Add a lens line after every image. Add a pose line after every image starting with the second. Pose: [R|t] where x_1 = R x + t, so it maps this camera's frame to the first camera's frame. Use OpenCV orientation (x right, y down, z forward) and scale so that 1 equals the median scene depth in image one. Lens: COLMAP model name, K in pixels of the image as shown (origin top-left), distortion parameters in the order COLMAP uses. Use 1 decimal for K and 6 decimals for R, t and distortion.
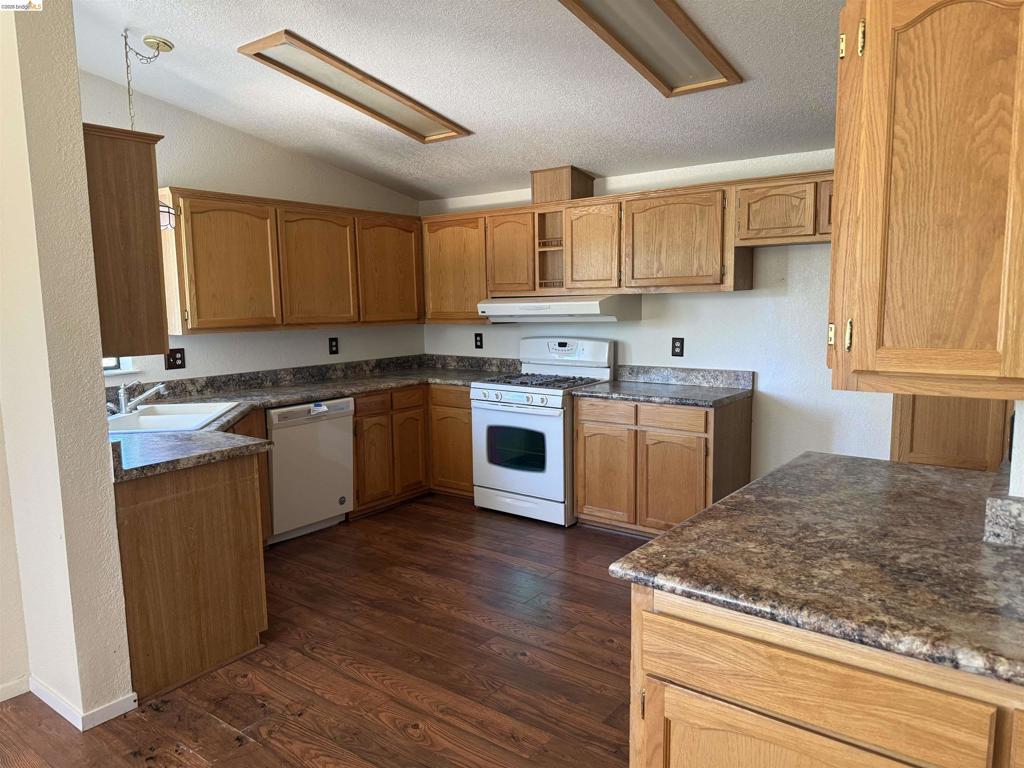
lens RADIAL K [[720.8, 0, 512.9], [0, 720.8, 378.1], [0, 0, 1]] dist [0.112981, -0.174784]
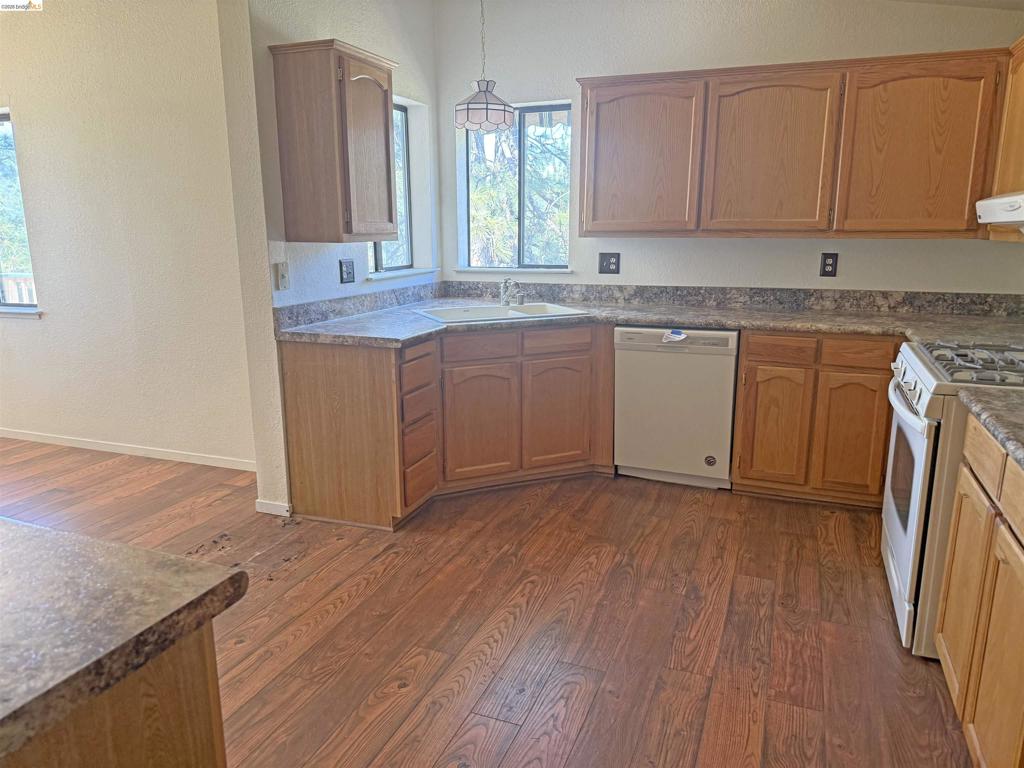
lens RADIAL K [[720.8, 0, 512.9], [0, 720.8, 378.1], [0, 0, 1]] dist [0.112981, -0.174784]
pose [[0.264077, 0.214735, -0.940294, 0.447981], [-0.109849, 0.975254, 0.191868, -0.047376], [0.958226, 0.052622, 0.281131, 0.599706]]
